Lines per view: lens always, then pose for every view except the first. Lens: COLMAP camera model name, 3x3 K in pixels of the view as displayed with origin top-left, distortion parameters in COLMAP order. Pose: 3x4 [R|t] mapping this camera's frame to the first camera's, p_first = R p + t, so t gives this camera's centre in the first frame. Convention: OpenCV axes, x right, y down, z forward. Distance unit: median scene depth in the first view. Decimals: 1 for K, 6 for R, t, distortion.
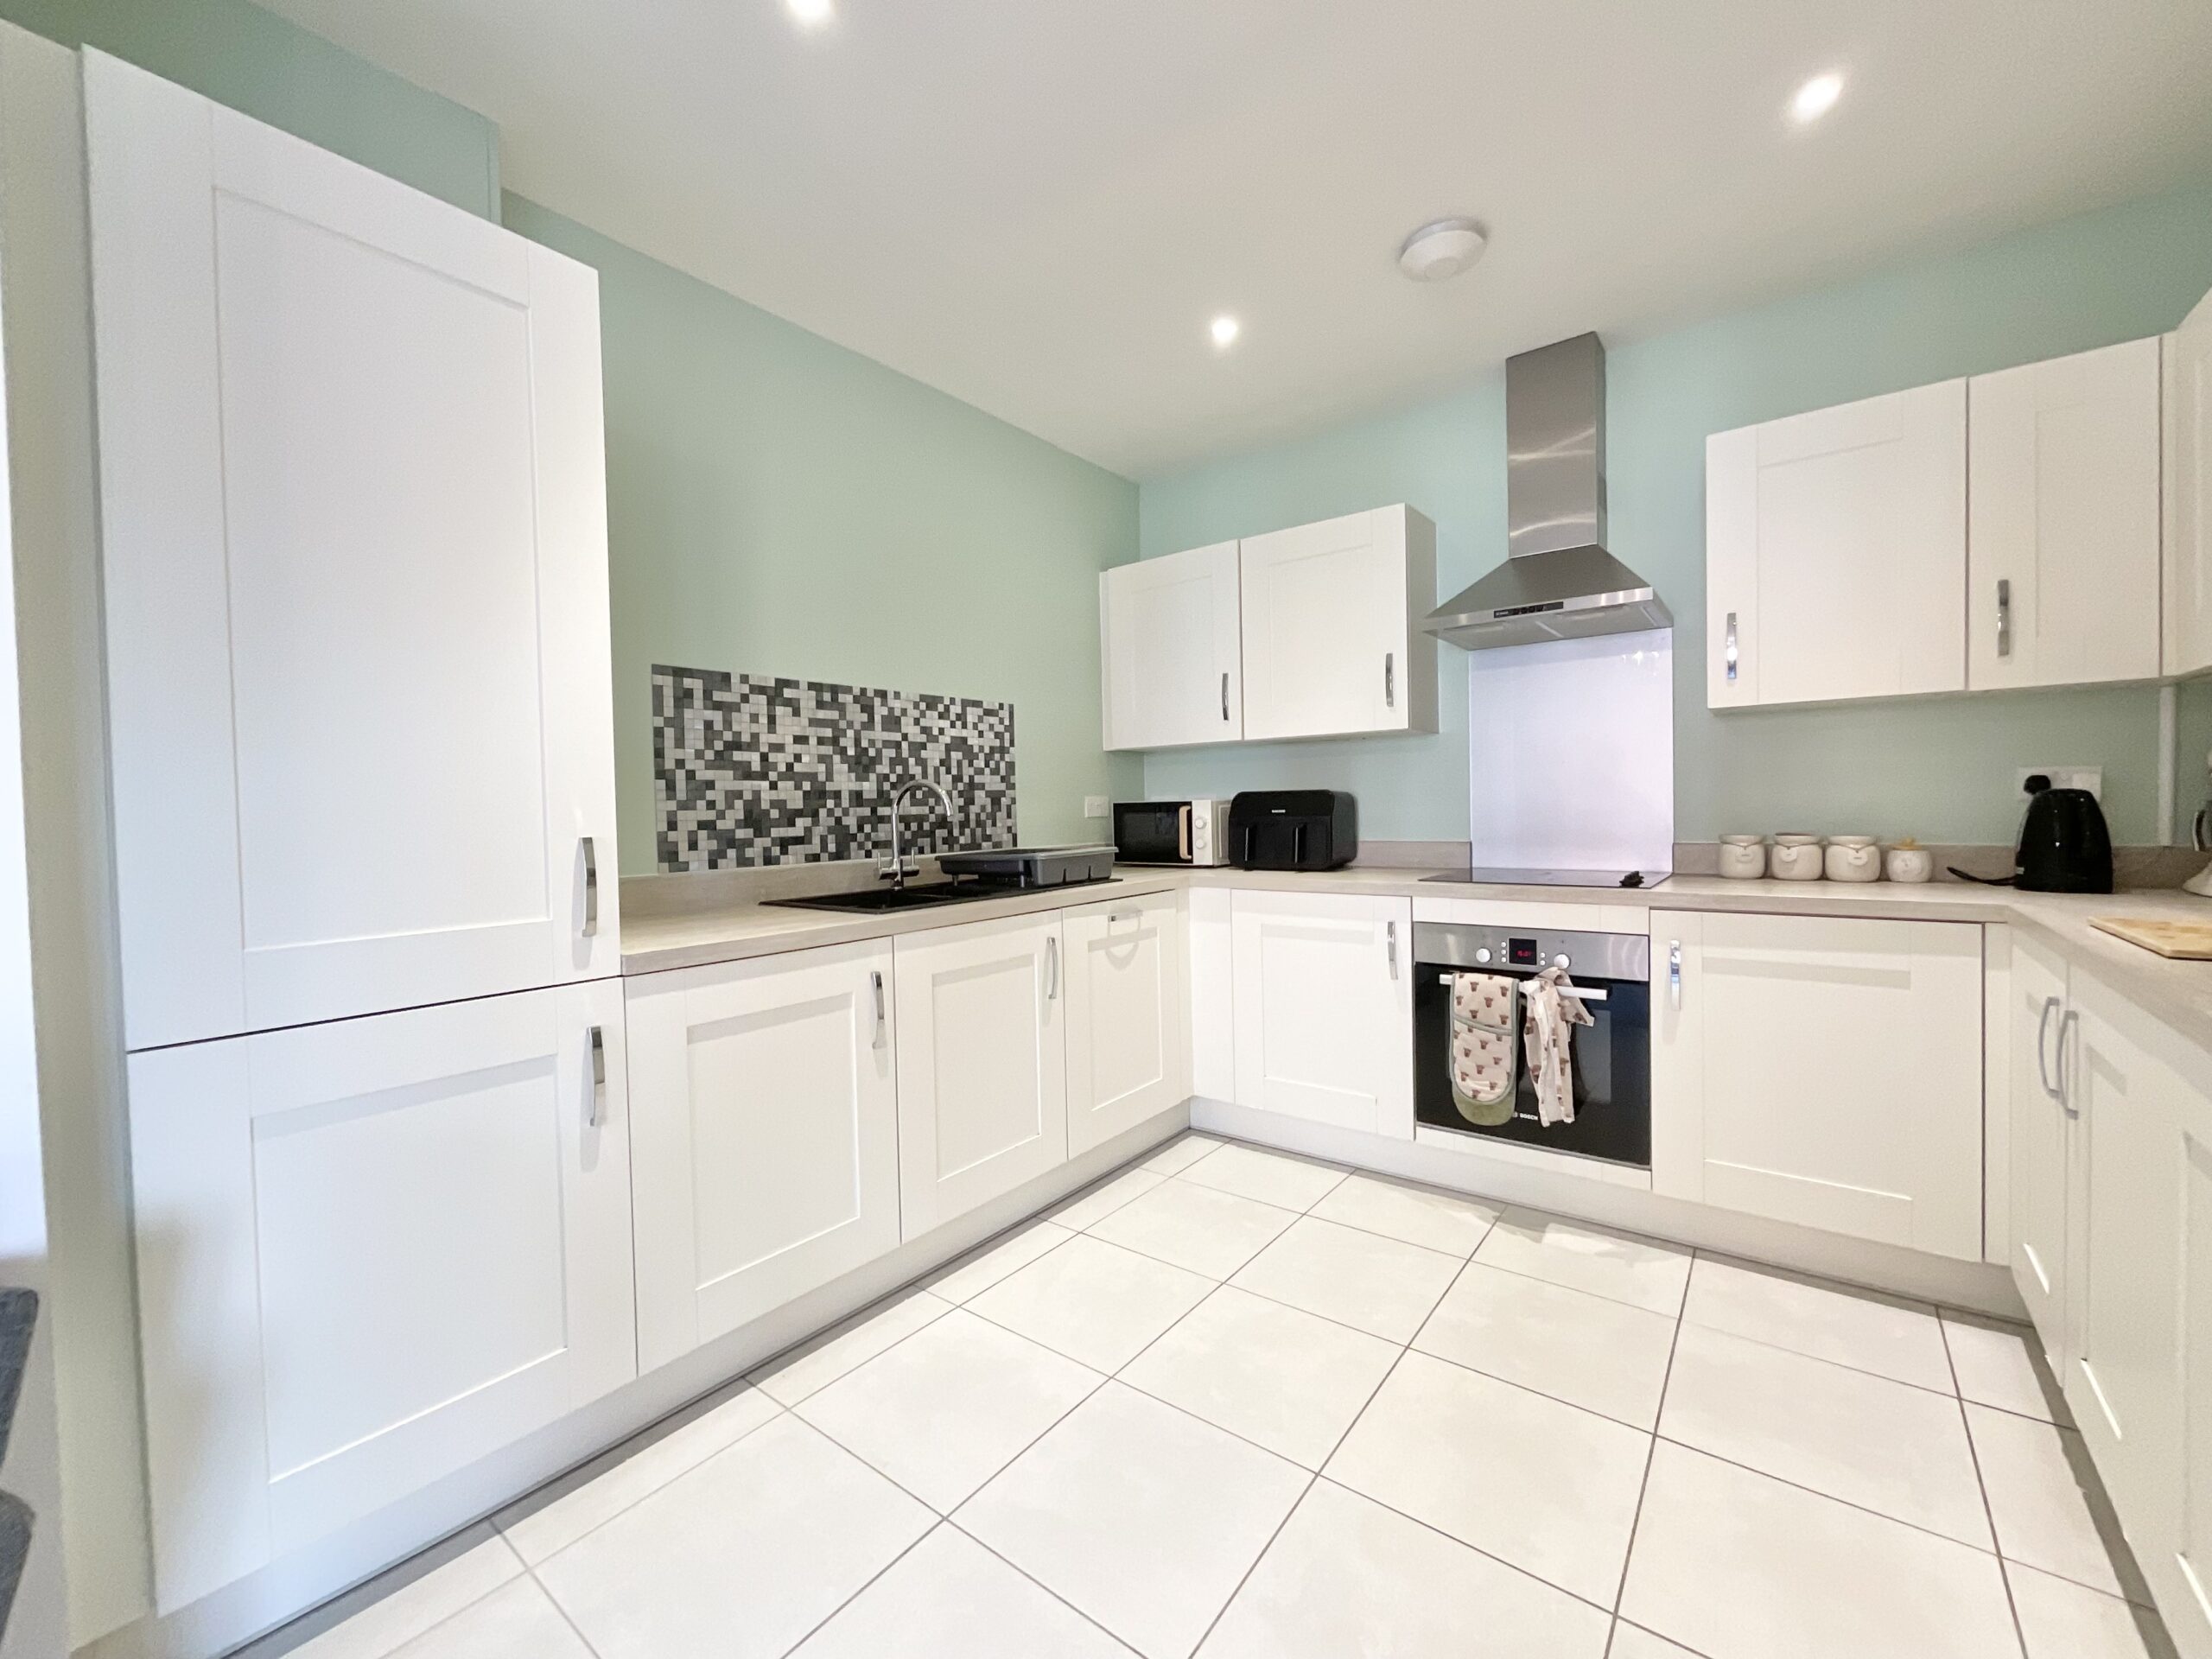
lens RADIAL K [[906.0, 0, 1104.4], [0, 906.0, 831.5], [0, 0, 1]] dist [0.002962, 0.001647]
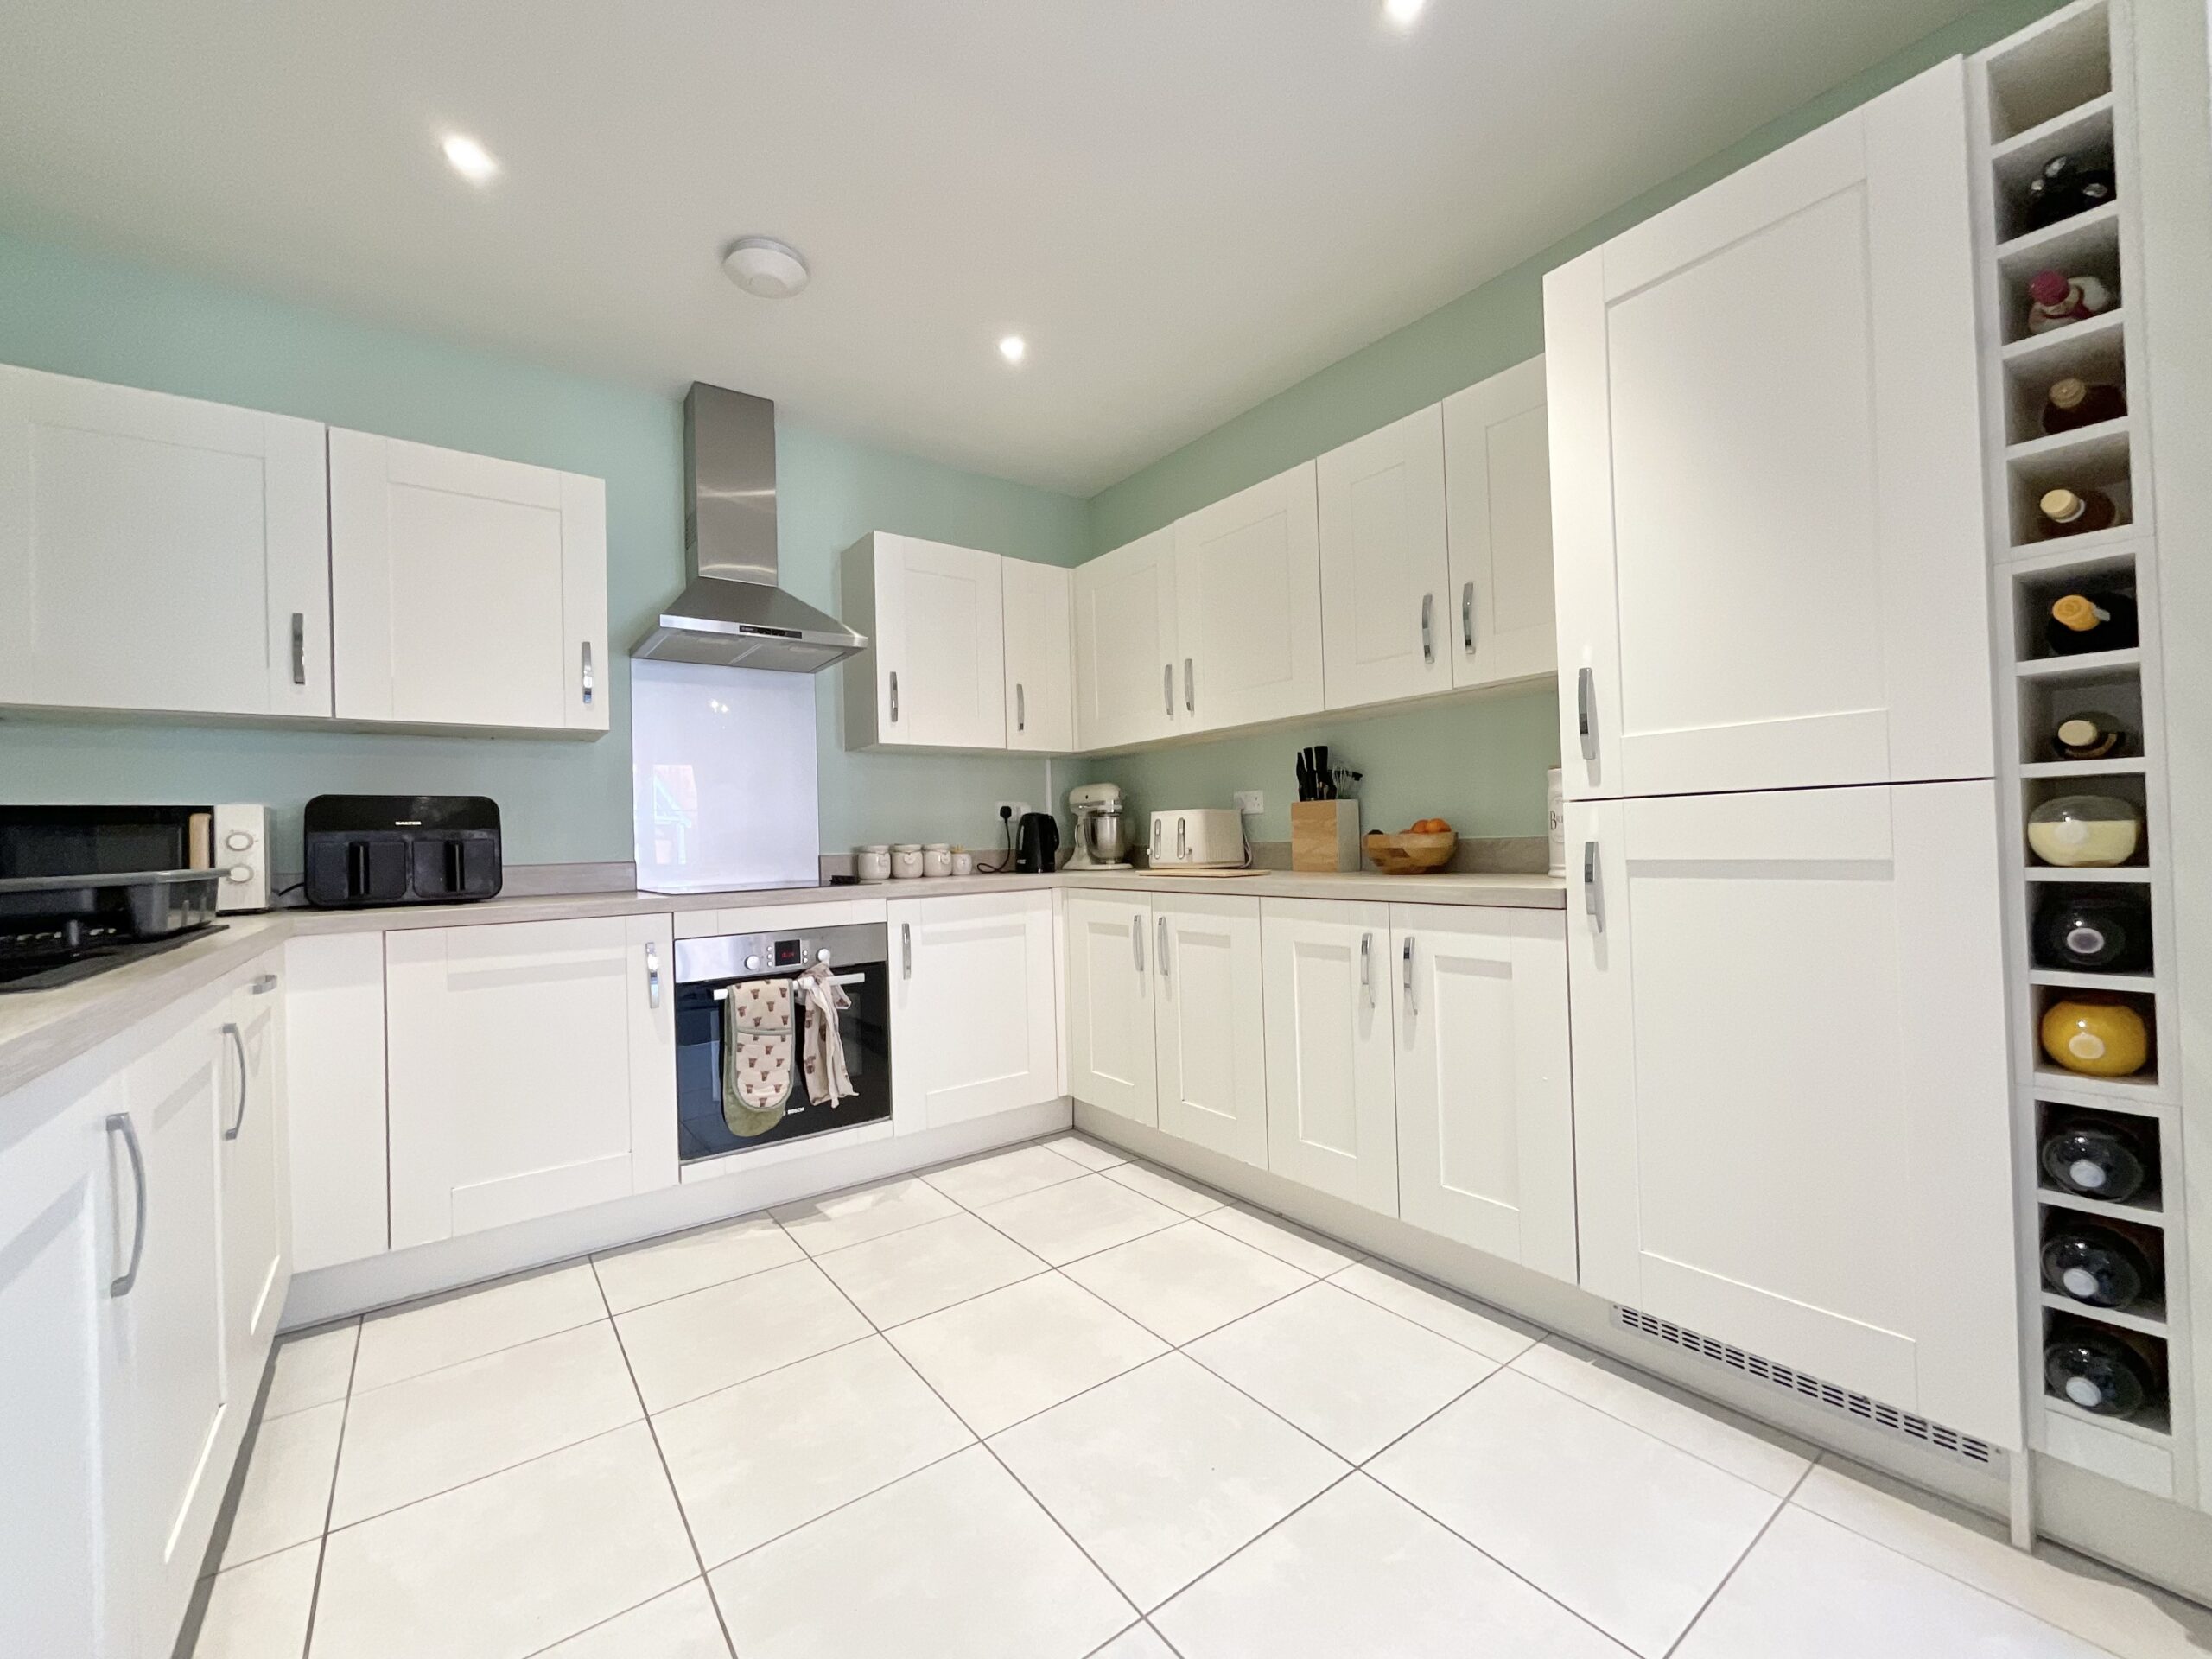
lens RADIAL K [[906.0, 0, 1104.7], [0, 906.0, 828.7], [0, 0, 1]] dist [0.002962, 0.001647]
pose [[0.274687, 0.027146, 0.961150, -0.448902], [0.049134, 0.997899, -0.042225, 0.051274], [-0.960277, 0.058823, 0.272776, 0.352621]]
